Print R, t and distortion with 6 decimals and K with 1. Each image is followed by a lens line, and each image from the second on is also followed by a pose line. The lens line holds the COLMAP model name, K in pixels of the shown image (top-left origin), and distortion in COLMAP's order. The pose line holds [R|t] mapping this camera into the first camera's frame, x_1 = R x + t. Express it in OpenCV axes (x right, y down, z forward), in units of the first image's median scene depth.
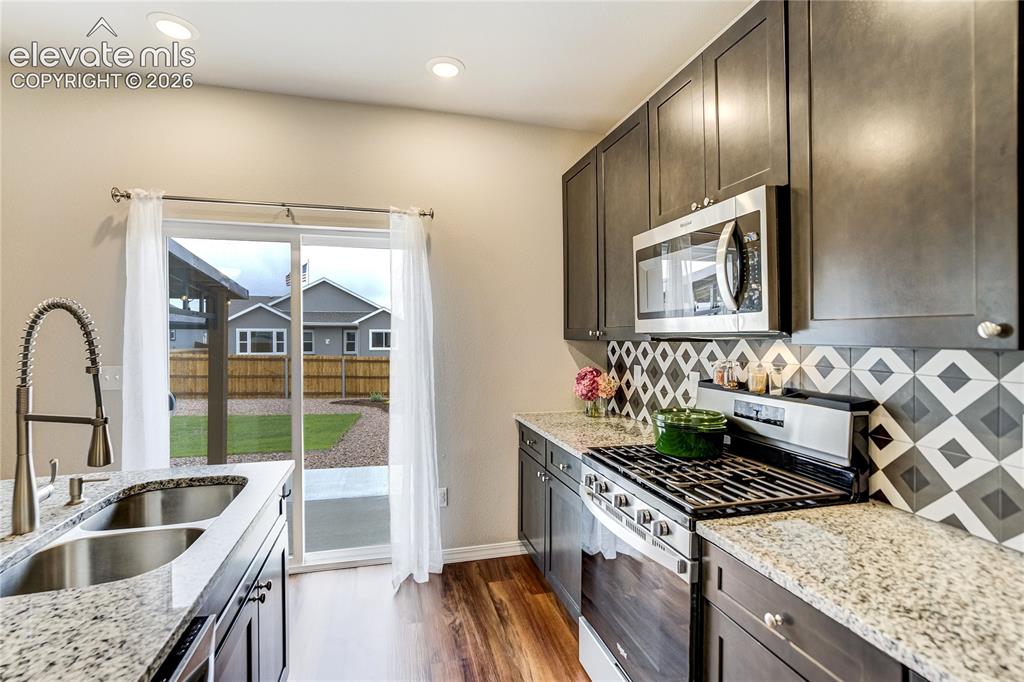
lens RADIAL K [[484.9, 0, 512.2], [0, 484.9, 336.9], [0, 0, 1]] dist [-0.058407, 0.025909]
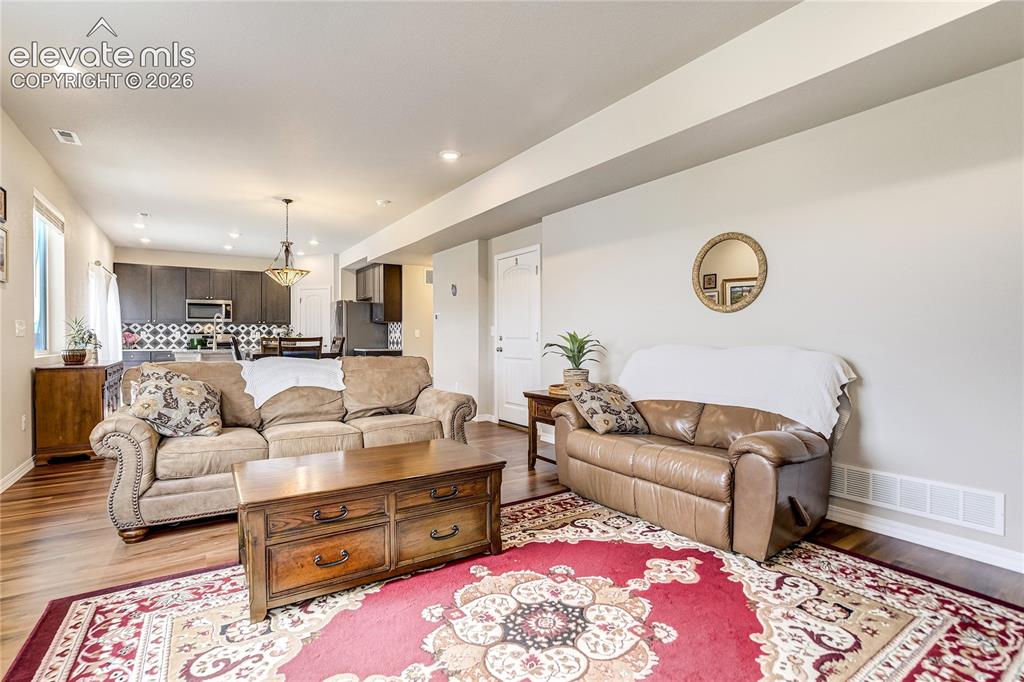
lens RADIAL K [[473.2, 0, 506.1], [0, 473.2, 334.5], [0, 0, 1]] dist [-0.051998, 0.023569]
pose [[-0.326129, 0.000017, 0.945325, -4.121988], [0.004787, 0.999987, 0.001633, 0.104398], [-0.945313, 0.005058, -0.326125, -0.322053]]
